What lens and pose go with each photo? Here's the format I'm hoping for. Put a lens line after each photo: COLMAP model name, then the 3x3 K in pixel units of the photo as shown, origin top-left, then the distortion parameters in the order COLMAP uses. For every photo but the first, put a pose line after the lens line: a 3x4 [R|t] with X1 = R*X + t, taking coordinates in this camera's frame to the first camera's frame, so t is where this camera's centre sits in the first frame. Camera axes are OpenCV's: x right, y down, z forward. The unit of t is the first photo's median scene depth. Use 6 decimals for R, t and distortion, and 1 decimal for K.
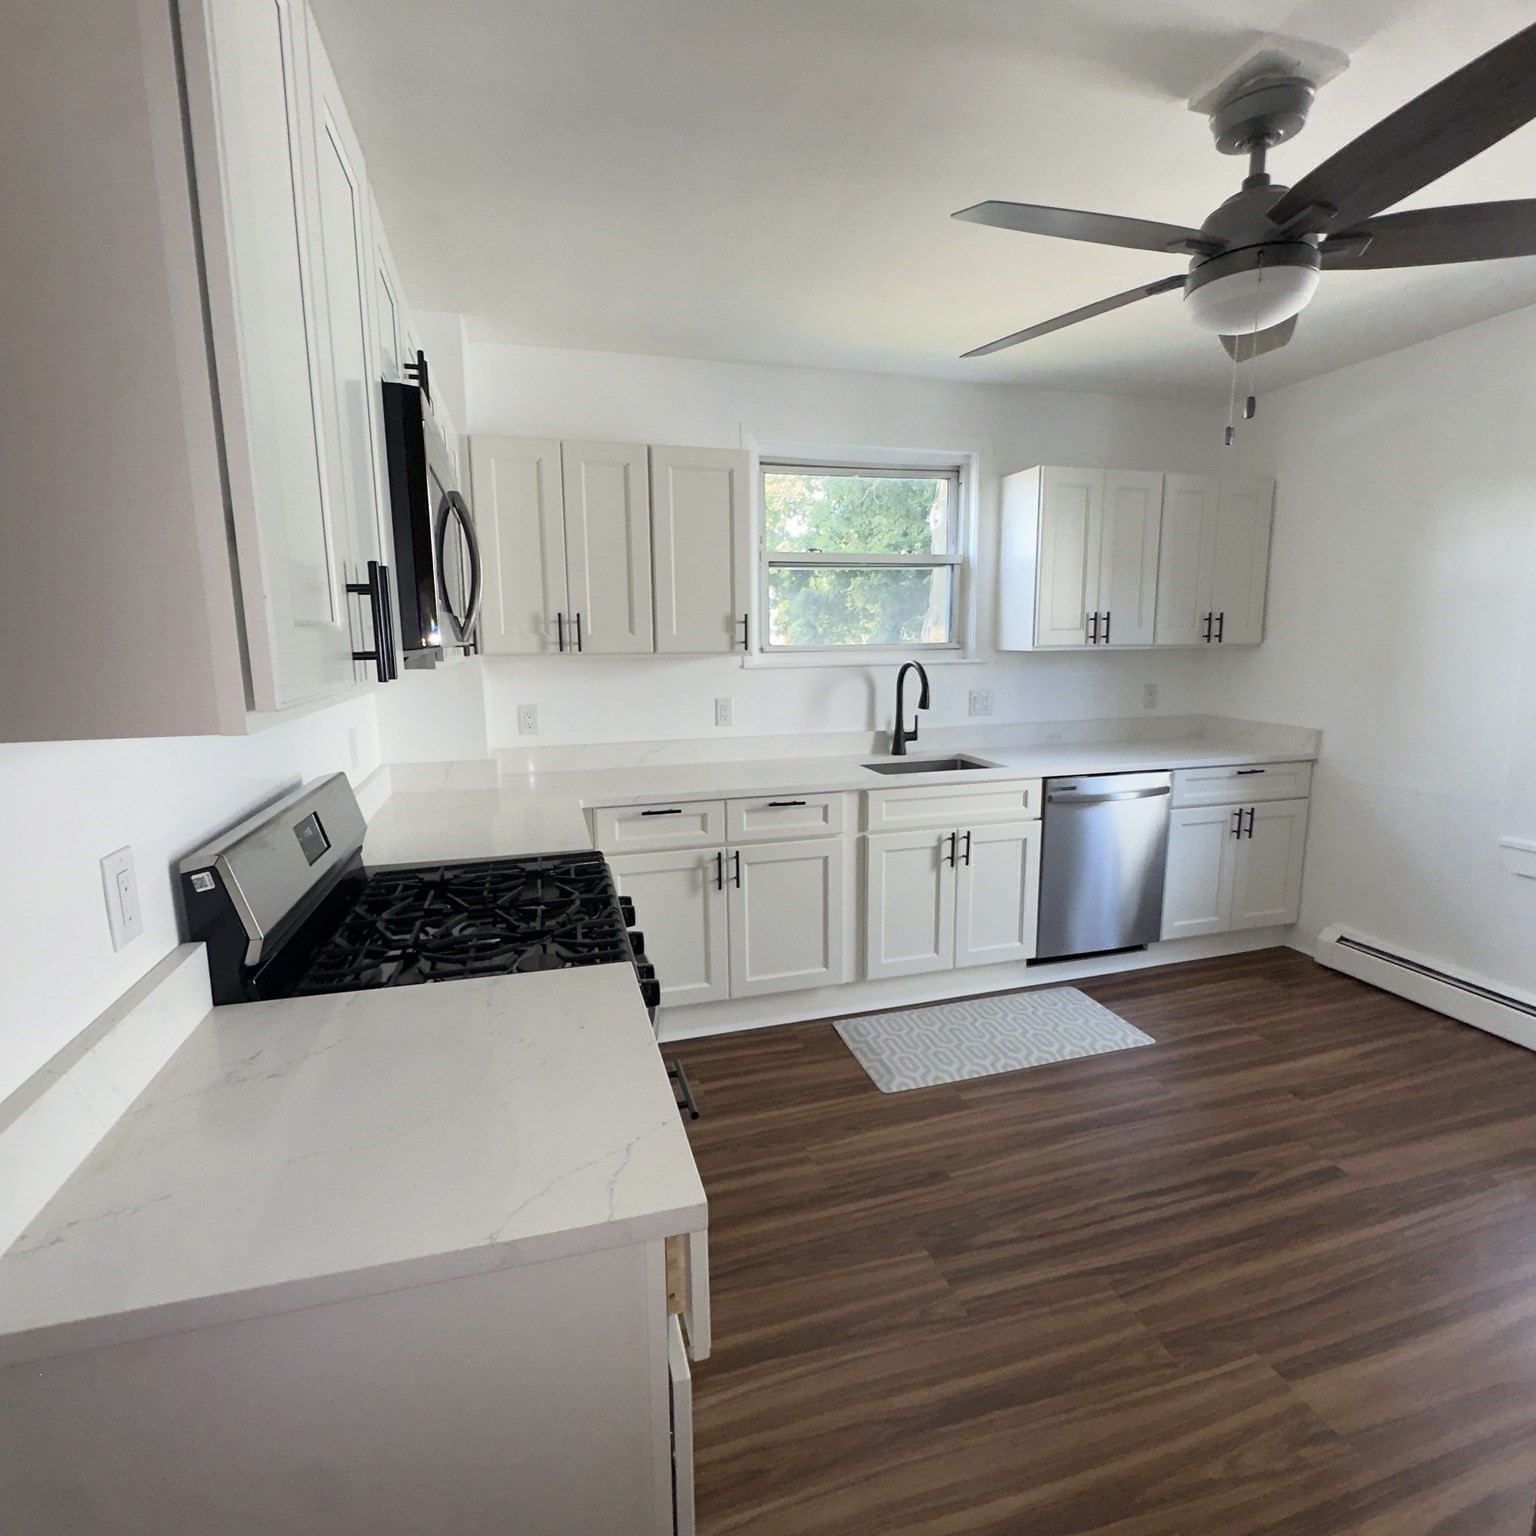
lens RADIAL K [[826.4, 0, 768.0], [0, 826.4, 768.0], [0, 0, 1]] dist [-0.003483, 0.001305]
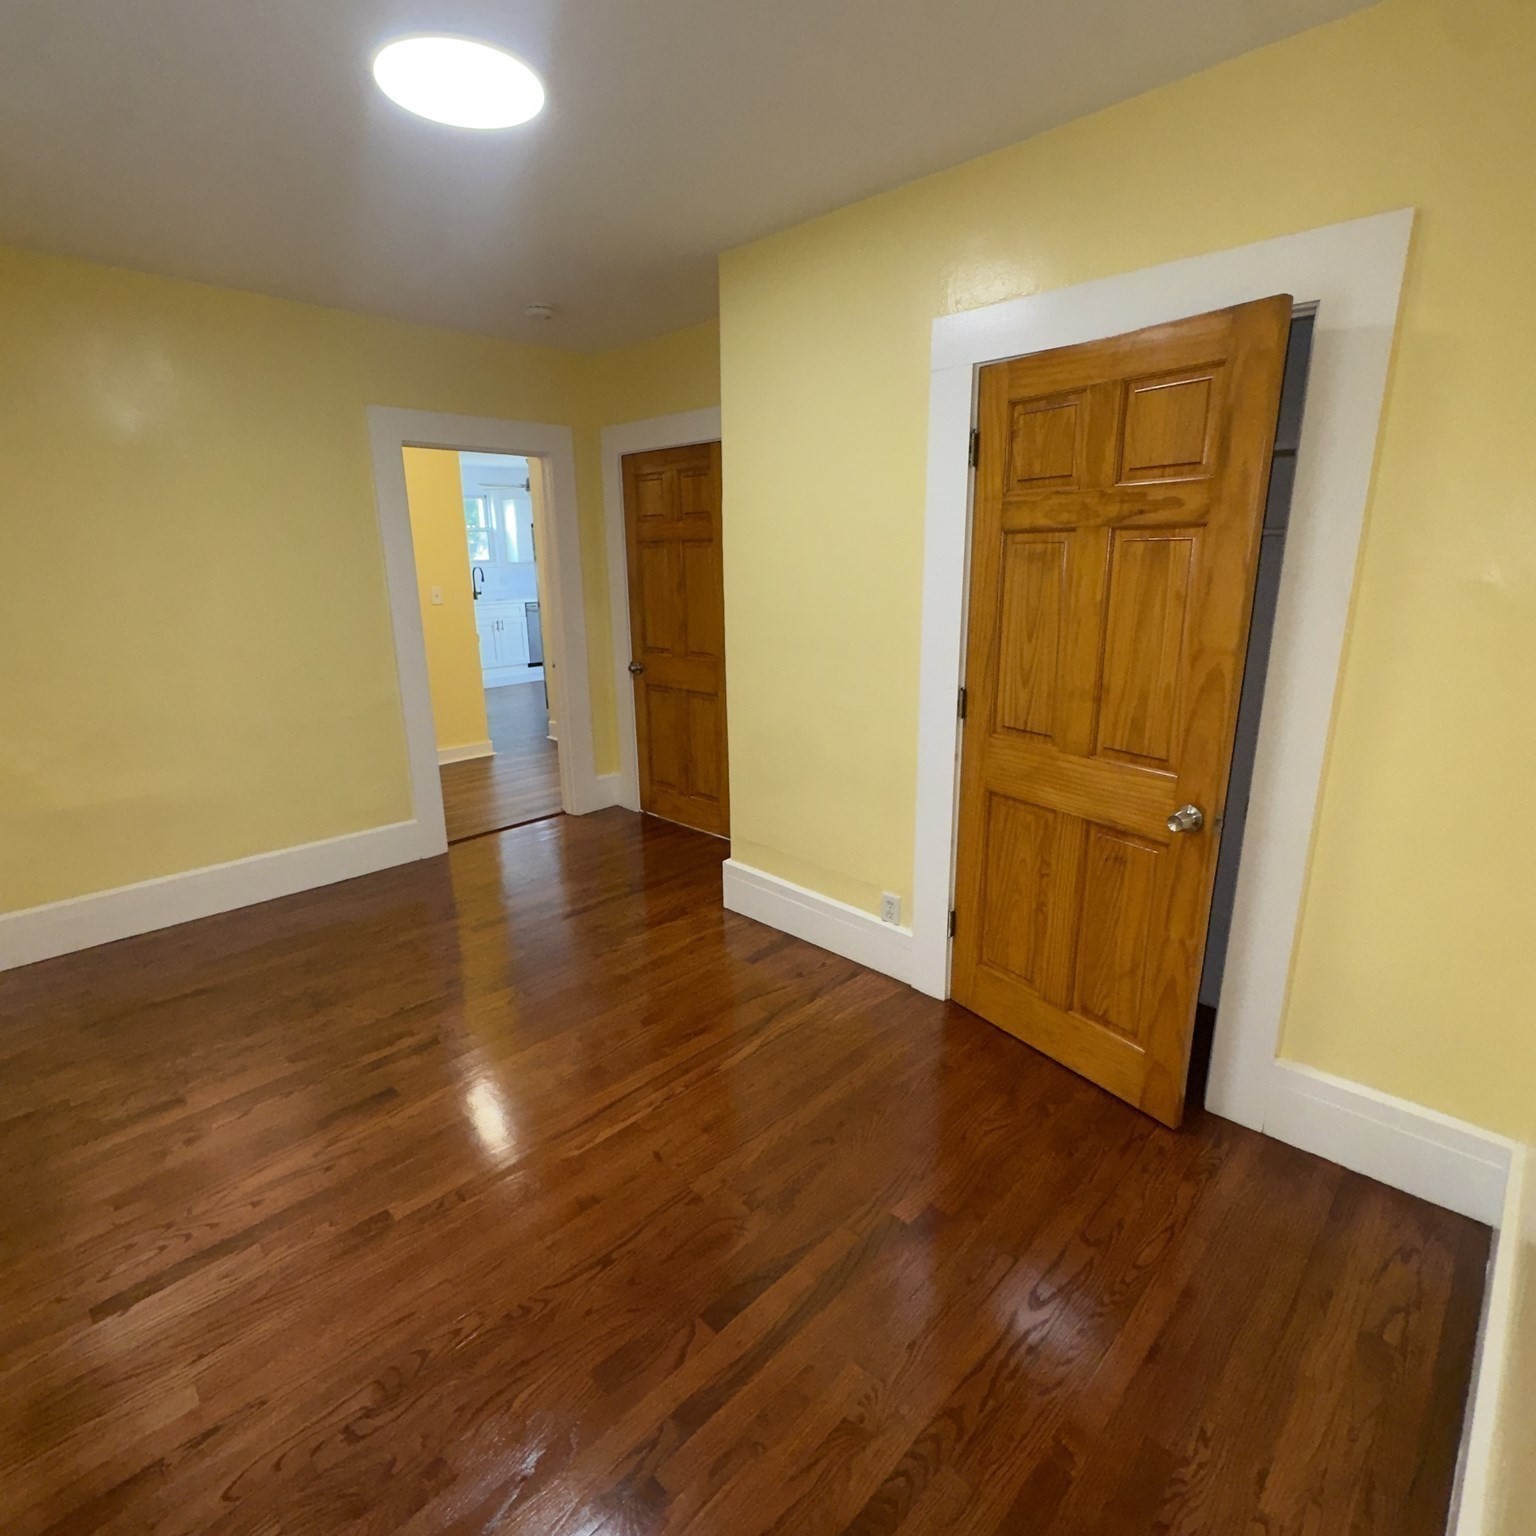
lens RADIAL K [[826.4, 0, 768.0], [0, 826.4, 768.0], [0, 0, 1]] dist [-0.003483, 0.001305]
pose [[0.870439, -0.121715, 0.476992, -0.406248], [0.076489, 0.990624, 0.113200, 0.325395], [-0.486298, -0.062049, 0.871587, -2.069011]]
